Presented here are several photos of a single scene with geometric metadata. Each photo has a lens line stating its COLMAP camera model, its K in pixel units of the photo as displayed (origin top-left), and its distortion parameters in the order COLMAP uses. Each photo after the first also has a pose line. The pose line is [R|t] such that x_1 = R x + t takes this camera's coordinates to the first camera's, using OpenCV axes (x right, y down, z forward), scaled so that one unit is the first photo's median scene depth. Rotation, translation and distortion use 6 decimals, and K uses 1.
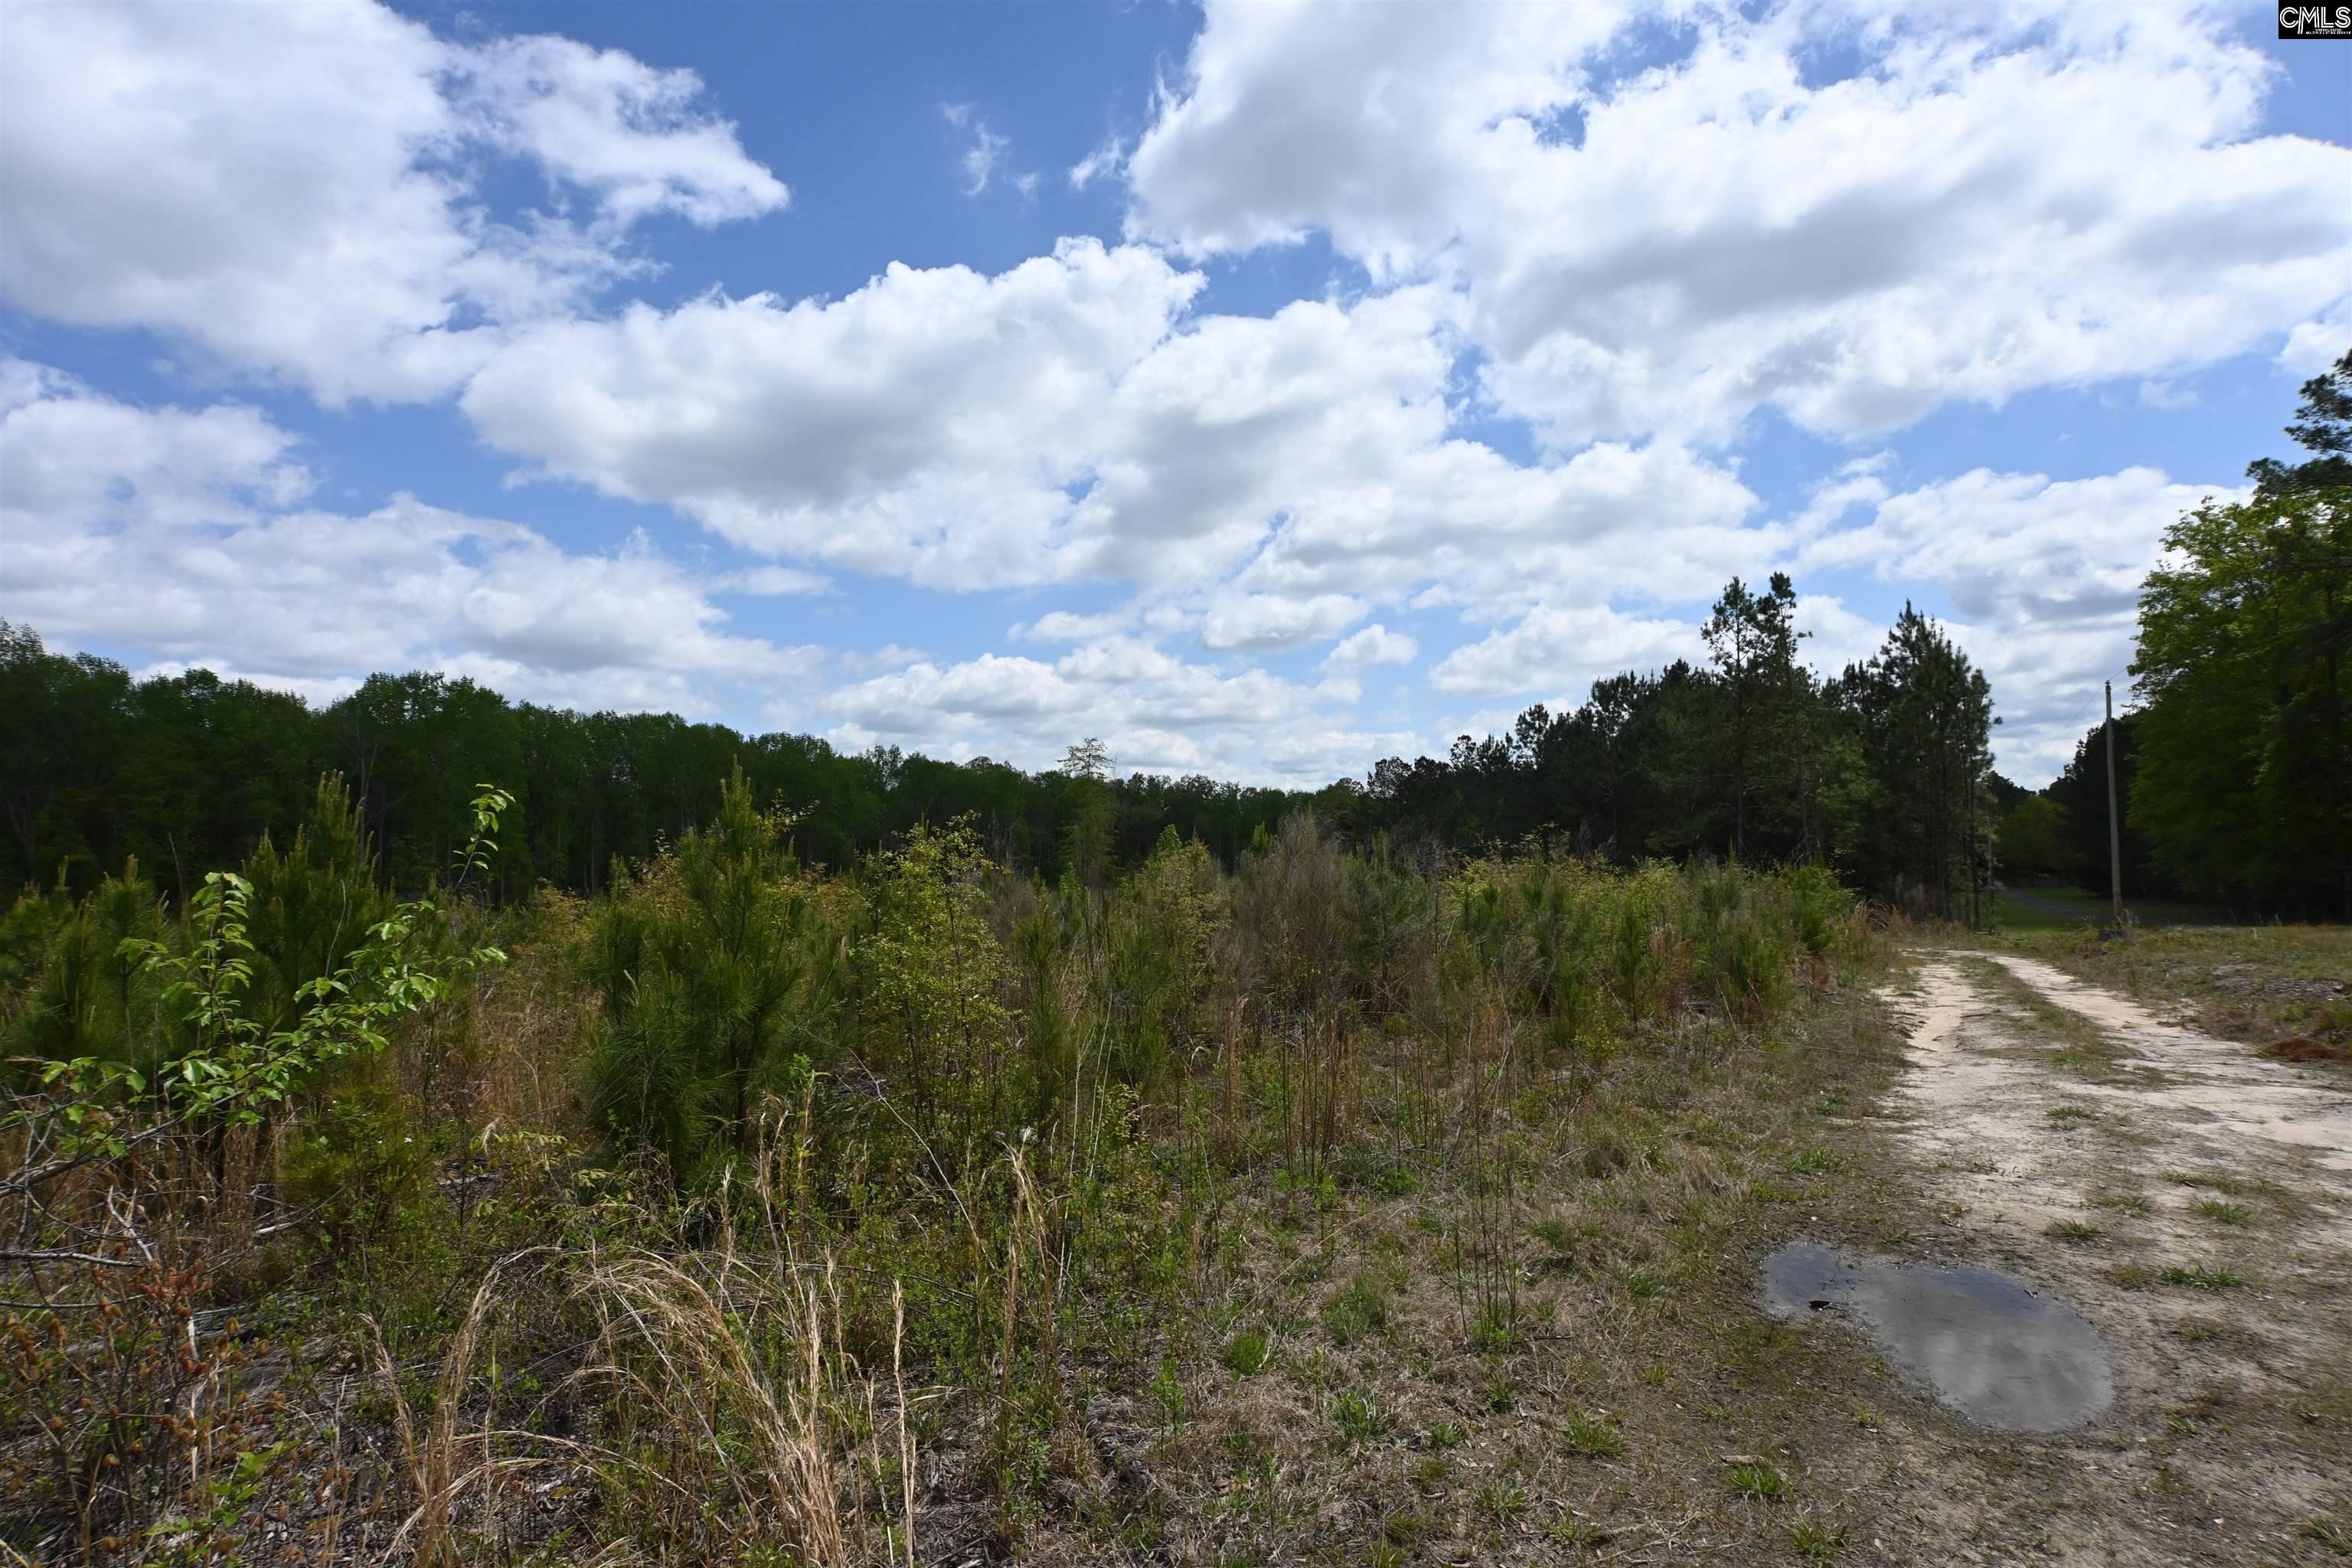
lens RADIAL K [[1155.2, 0, 1170.0], [0, 1155.2, 789.5], [0, 0, 1]] dist [-0.014193, 0.008414]
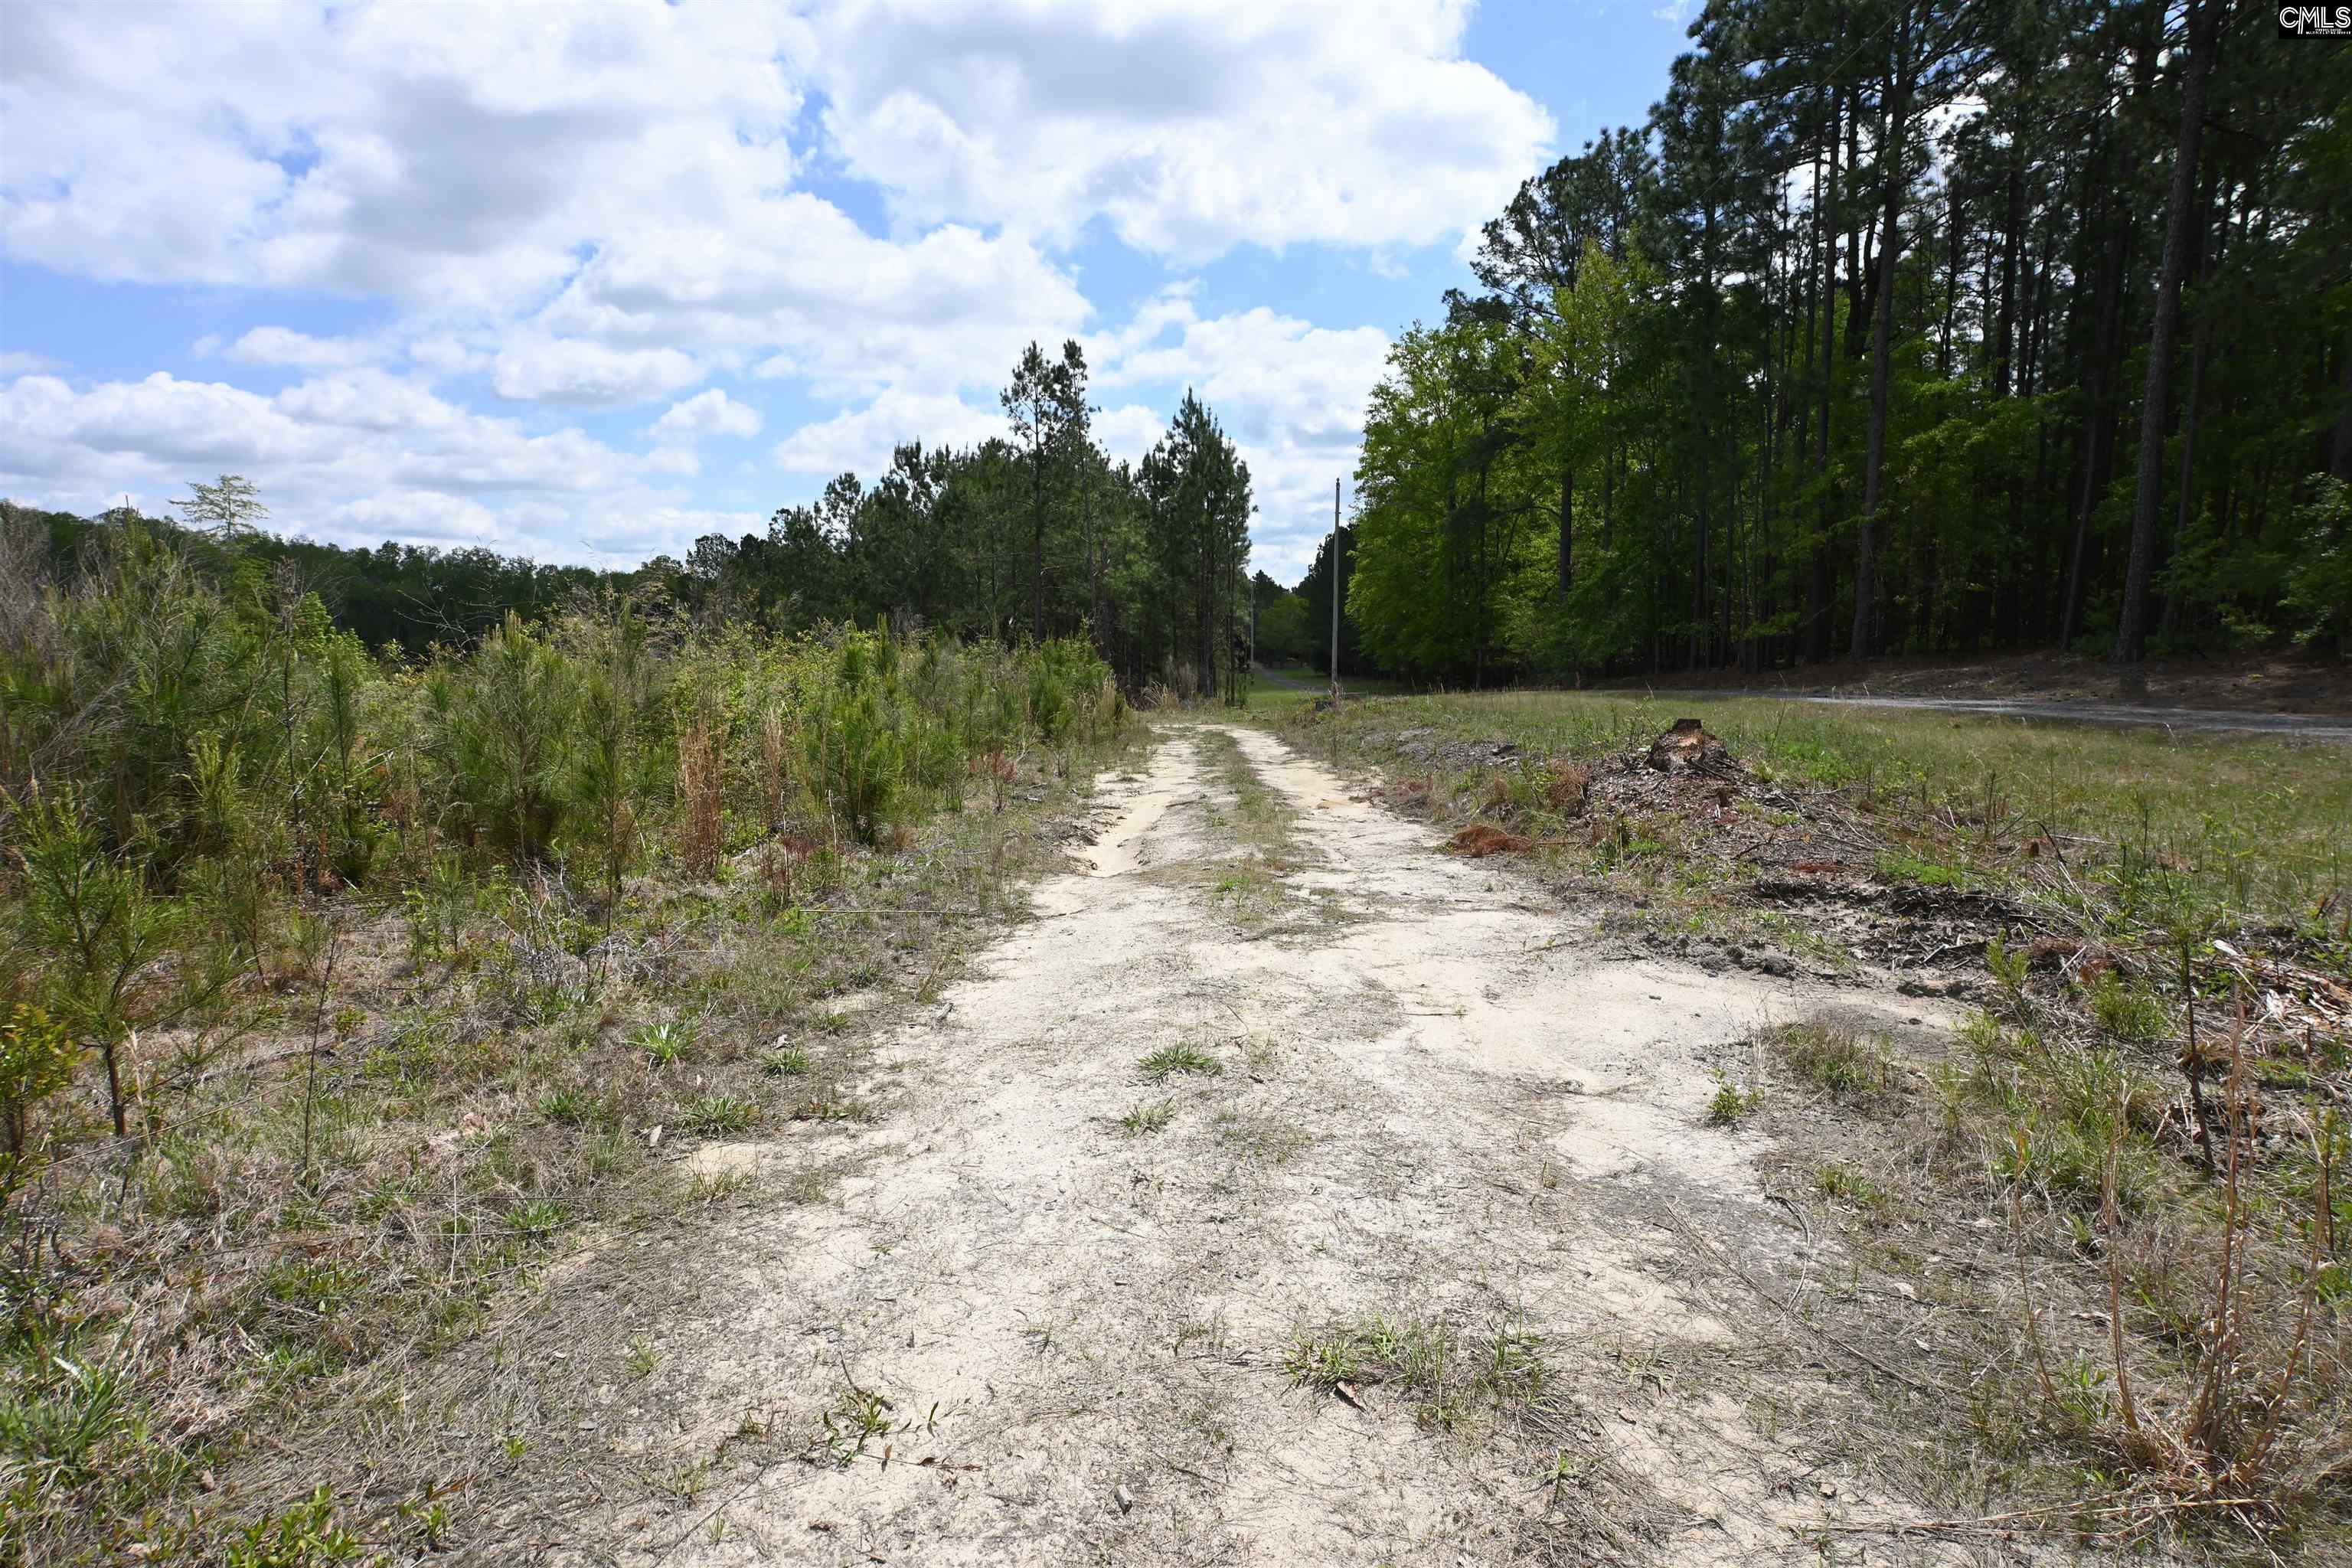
lens RADIAL K [[1155.2, 0, 1170.0], [0, 1155.2, 789.5], [0, 0, 1]] dist [-0.014193, 0.008414]
pose [[0.856078, -0.065893, 0.512630, 0.076755], [-0.027739, 0.984553, 0.172878, 0.011993], [-0.516102, -0.162217, 0.841026, 0.086745]]
